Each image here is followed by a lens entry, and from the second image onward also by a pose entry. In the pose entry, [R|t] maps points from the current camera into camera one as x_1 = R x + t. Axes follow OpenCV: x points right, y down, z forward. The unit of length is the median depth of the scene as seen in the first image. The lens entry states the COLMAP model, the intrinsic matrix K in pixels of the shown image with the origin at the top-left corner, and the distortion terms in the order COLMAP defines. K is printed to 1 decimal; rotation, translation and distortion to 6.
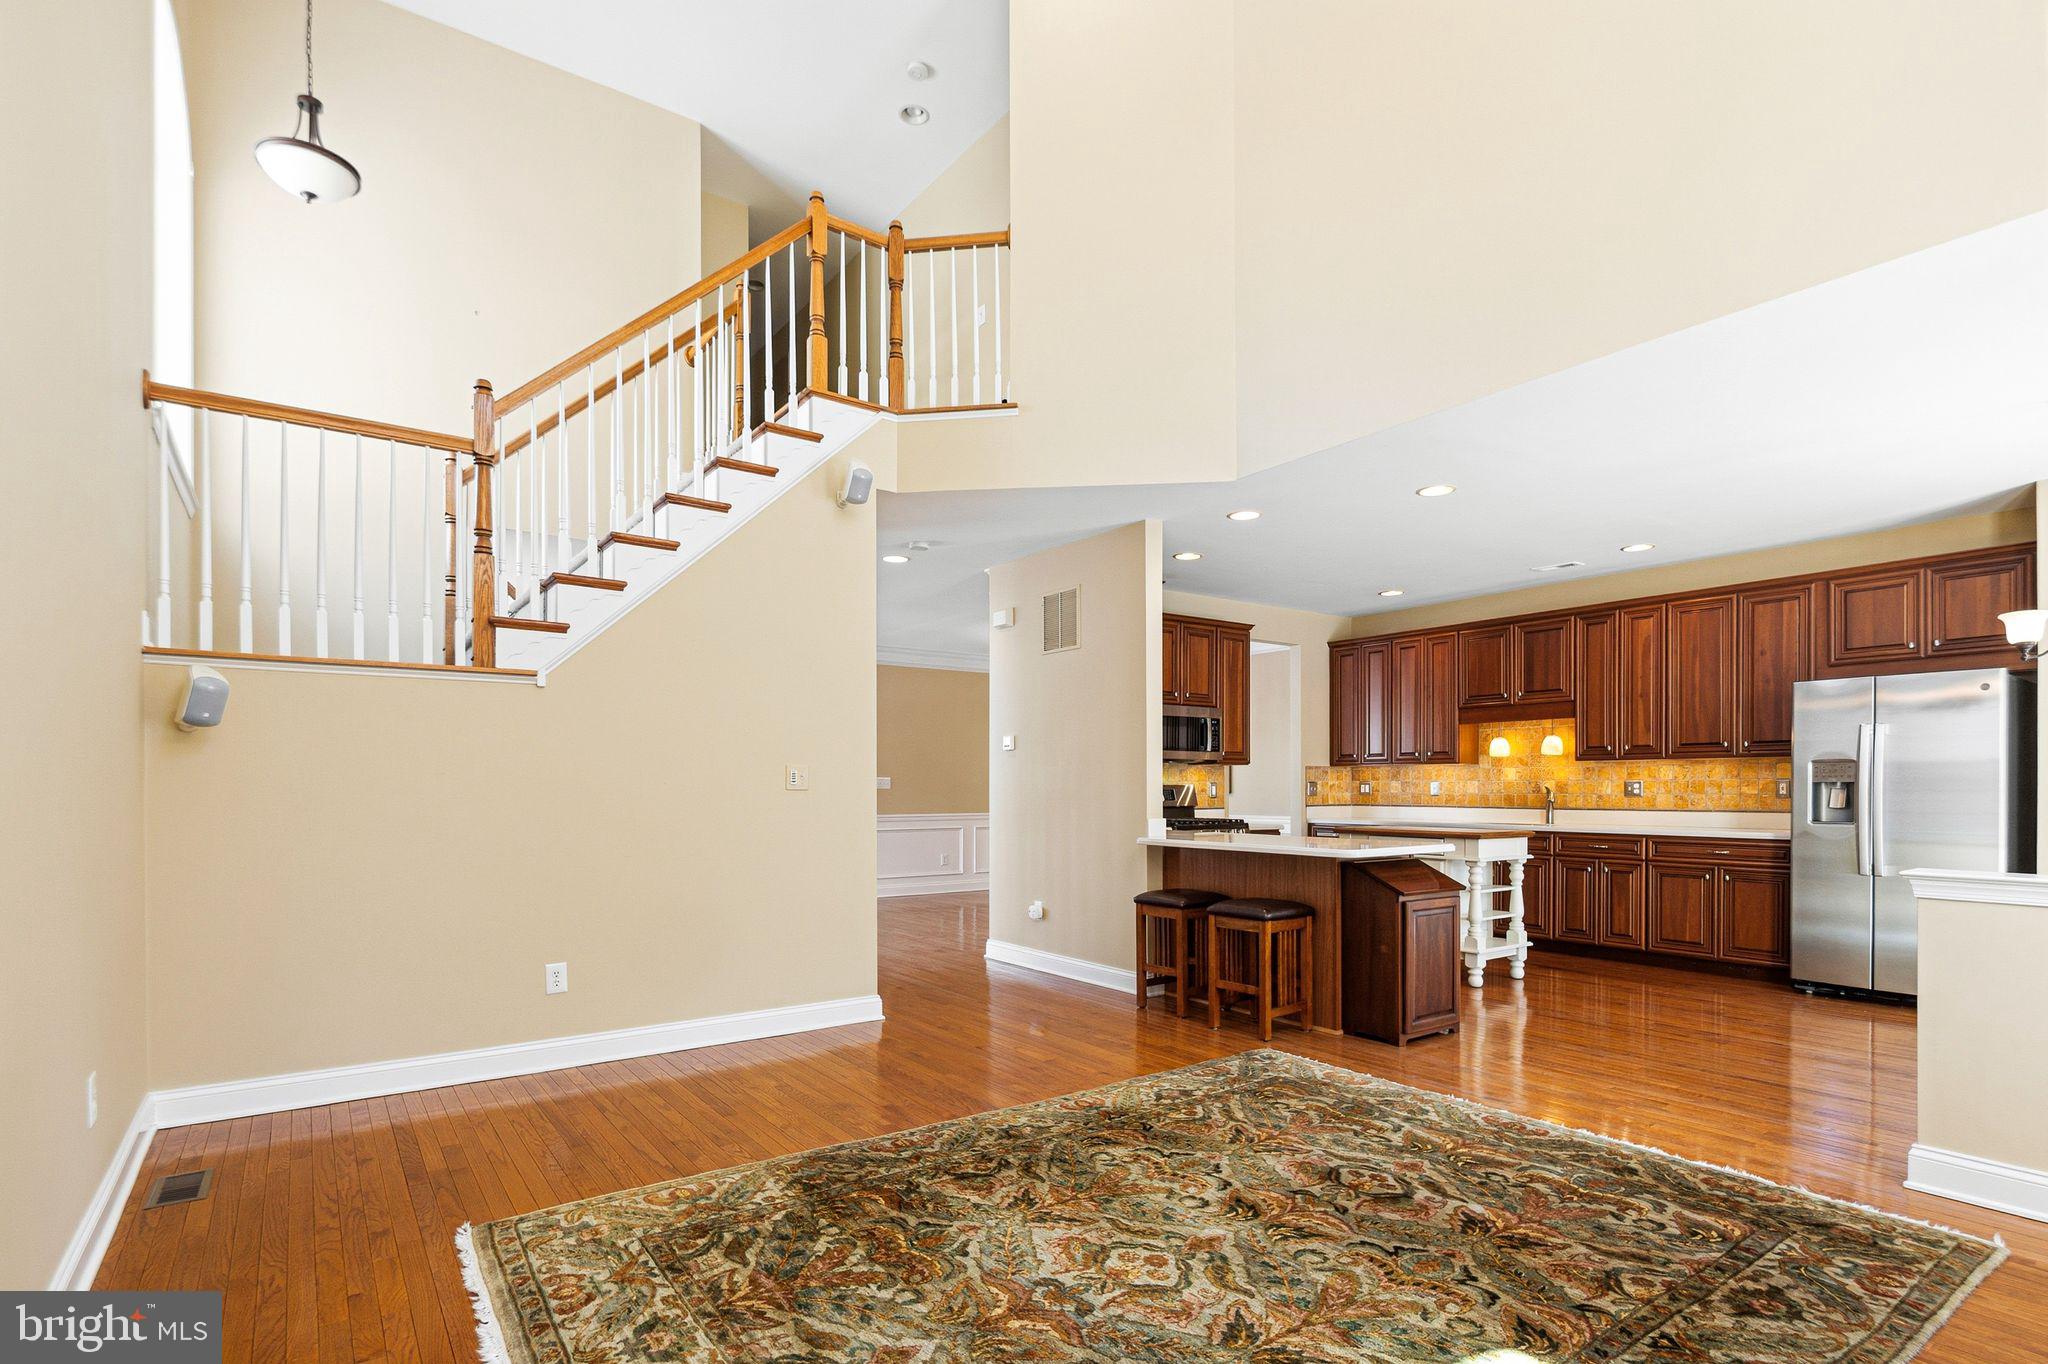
lens RADIAL K [[986.1, 0, 1035.2], [0, 986.1, 791.6], [0, 0, 1]] dist [-0.035102, 0.018165]
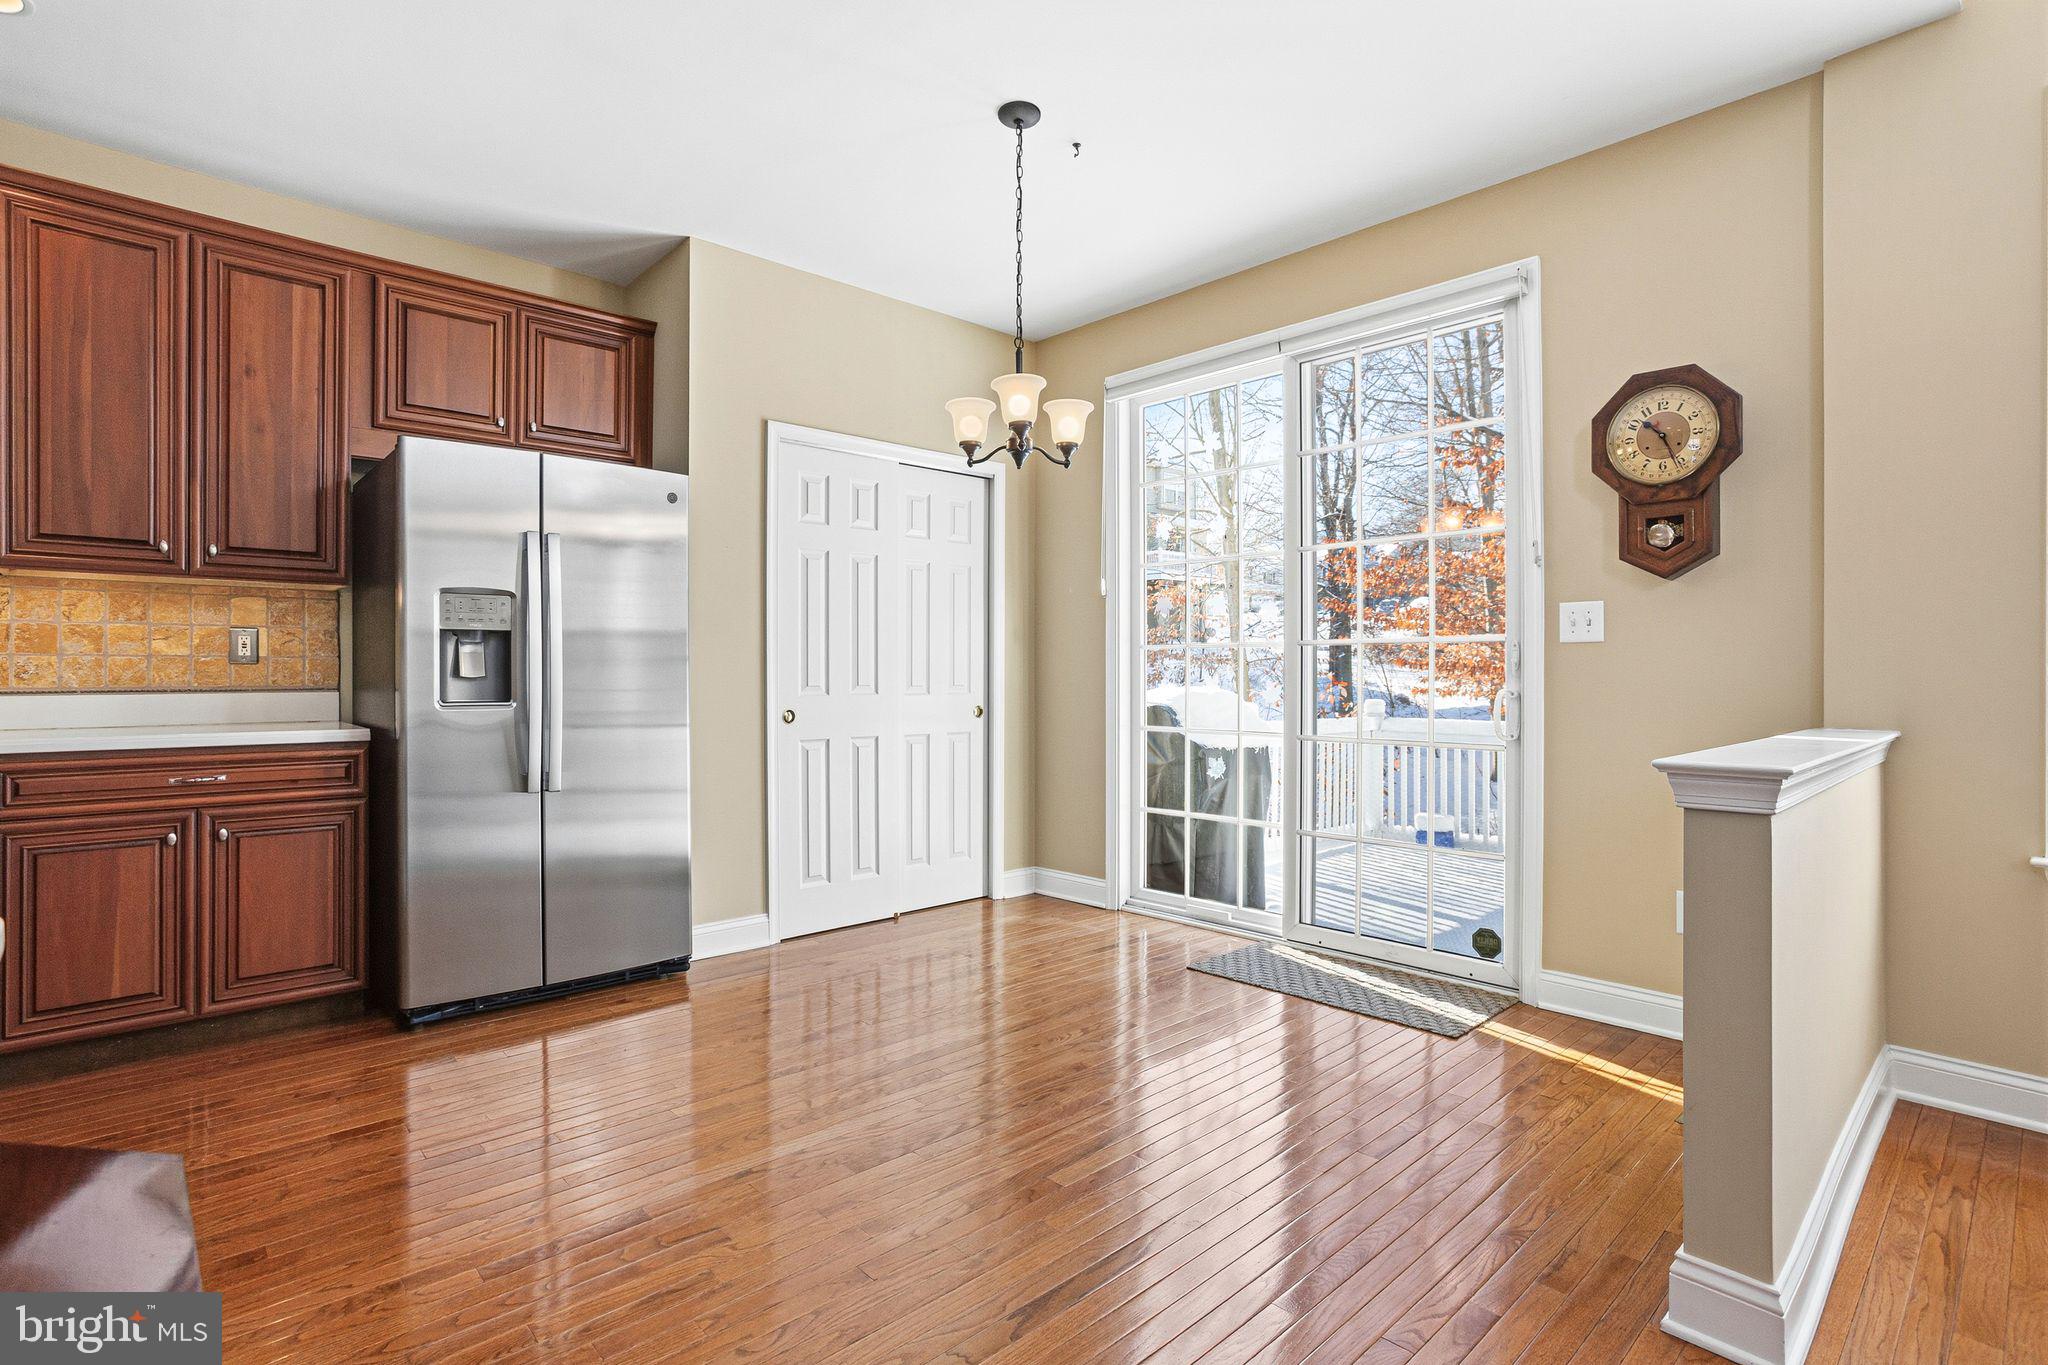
lens RADIAL K [[986.1, 0, 1023.2], [0, 986.1, 671.7], [0, 0, 1]] dist [-0.035102, 0.018165]
pose [[-0.136076, 0.004206, 0.990690, 0.197678], [0.002043, 0.999990, -0.003965, 0.014050], [-0.990696, 0.001485, -0.136083, 0.656902]]
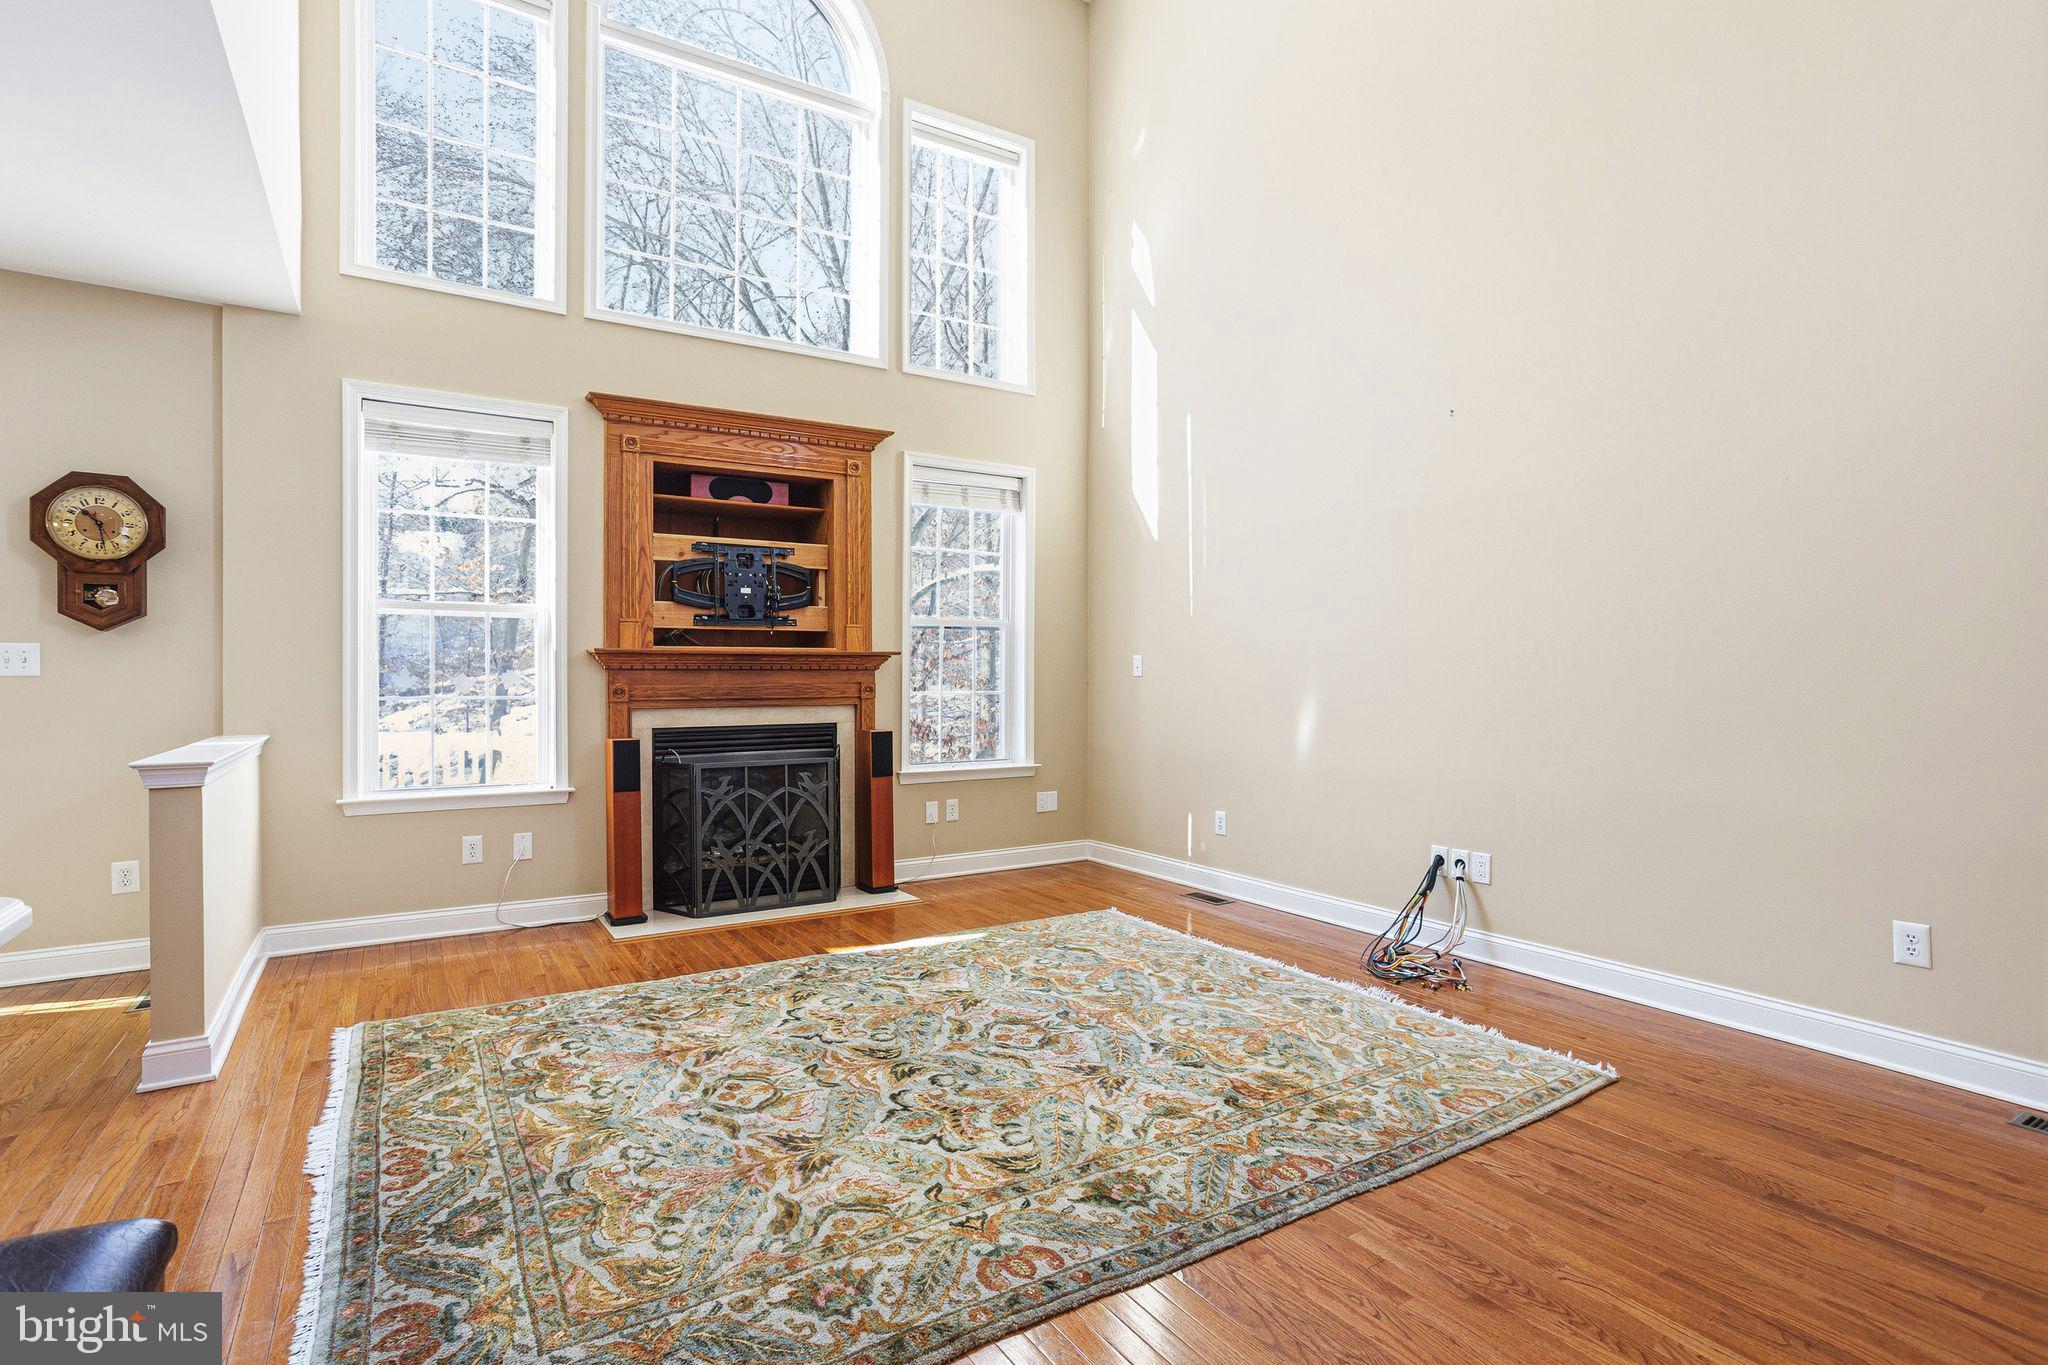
lens RADIAL K [[986.1, 0, 1040.4], [0, 986.1, 677.7], [0, 0, 1]] dist [-0.035102, 0.018165]
pose [[-0.999434, 0.003100, 0.033509, 0.010947], [0.003257, 0.999984, 0.004619, -0.001920], [-0.033494, 0.004726, -0.999428, 0.872356]]
